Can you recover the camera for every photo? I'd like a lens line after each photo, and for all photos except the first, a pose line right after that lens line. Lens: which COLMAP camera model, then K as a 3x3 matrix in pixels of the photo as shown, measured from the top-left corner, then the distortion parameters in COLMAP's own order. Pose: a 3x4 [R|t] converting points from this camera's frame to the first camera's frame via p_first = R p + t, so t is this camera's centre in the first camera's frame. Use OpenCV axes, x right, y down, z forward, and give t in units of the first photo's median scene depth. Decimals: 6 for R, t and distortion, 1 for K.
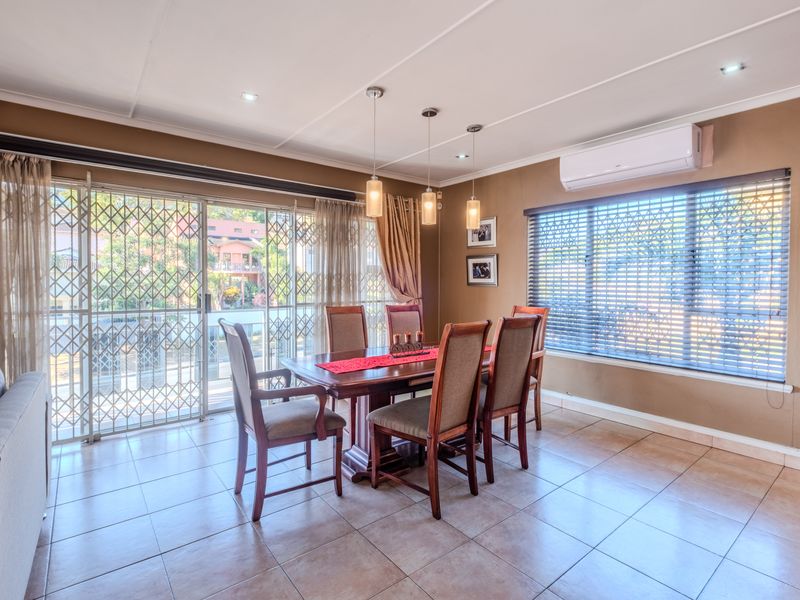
lens RADIAL K [[405.2, 0, 408.3], [0, 405.2, 292.3], [0, 0, 1]] dist [-0.002735, -0.006148]
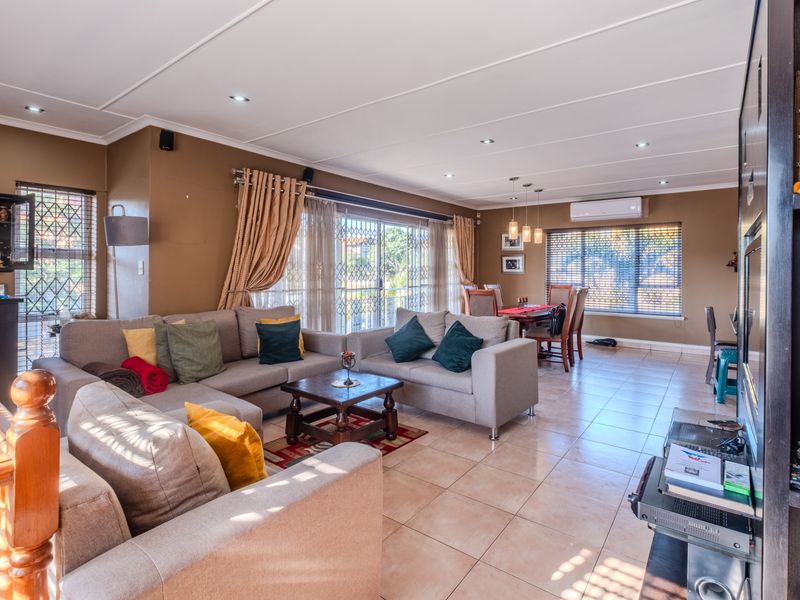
lens RADIAL K [[405.2, 0, 408.0], [0, 405.2, 270.9], [0, 0, 1]] dist [-0.002735, -0.006148]
pose [[0.971754, 0.000125, 0.235998, -0.704756], [0.005592, 0.999707, -0.023553, 0.009388], [-0.235932, 0.024208, 0.971468, -0.549717]]
